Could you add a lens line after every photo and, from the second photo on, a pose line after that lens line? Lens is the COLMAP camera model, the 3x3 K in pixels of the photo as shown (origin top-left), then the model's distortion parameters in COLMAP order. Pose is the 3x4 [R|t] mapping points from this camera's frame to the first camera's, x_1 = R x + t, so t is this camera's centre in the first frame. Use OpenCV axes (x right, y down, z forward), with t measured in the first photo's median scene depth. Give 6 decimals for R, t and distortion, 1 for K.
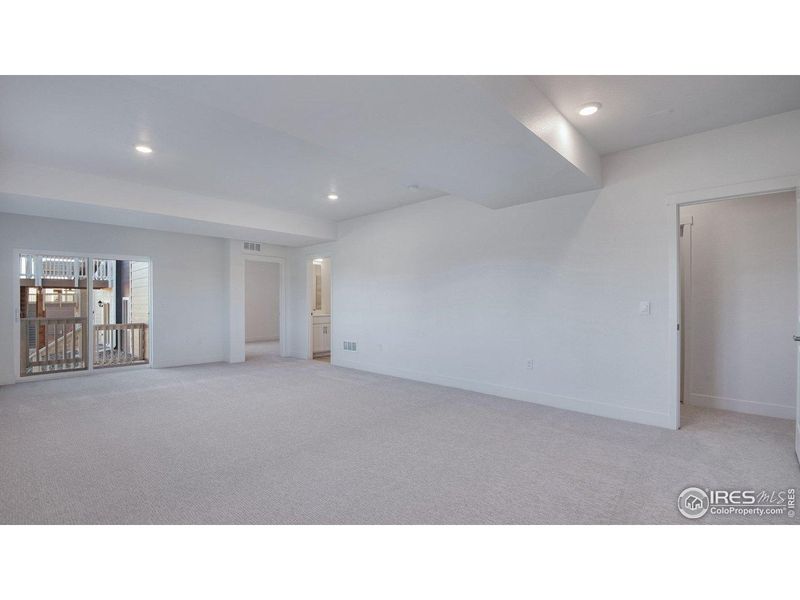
lens RADIAL K [[367.5, 0, 398.2], [0, 367.5, 301.2], [0, 0, 1]] dist [0.001232, 0.000139]
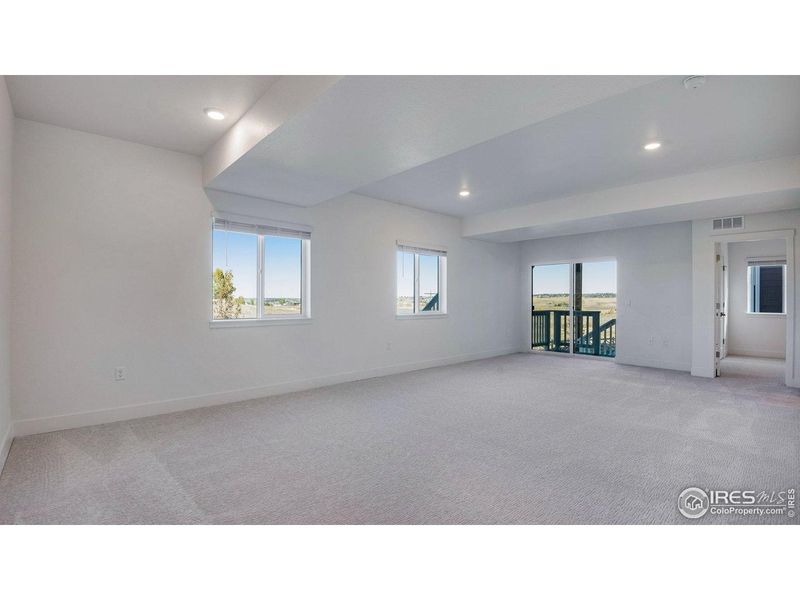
lens RADIAL K [[367.5, 0, 398.2], [0, 367.5, 301.2], [0, 0, 1]] dist [0.001232, 0.000139]
pose [[-0.059606, 0.006063, -0.998204, 0.378966], [0.000426, 0.999982, 0.006048, 0.001653], [0.998222, -0.000064, -0.059607, 0.401684]]
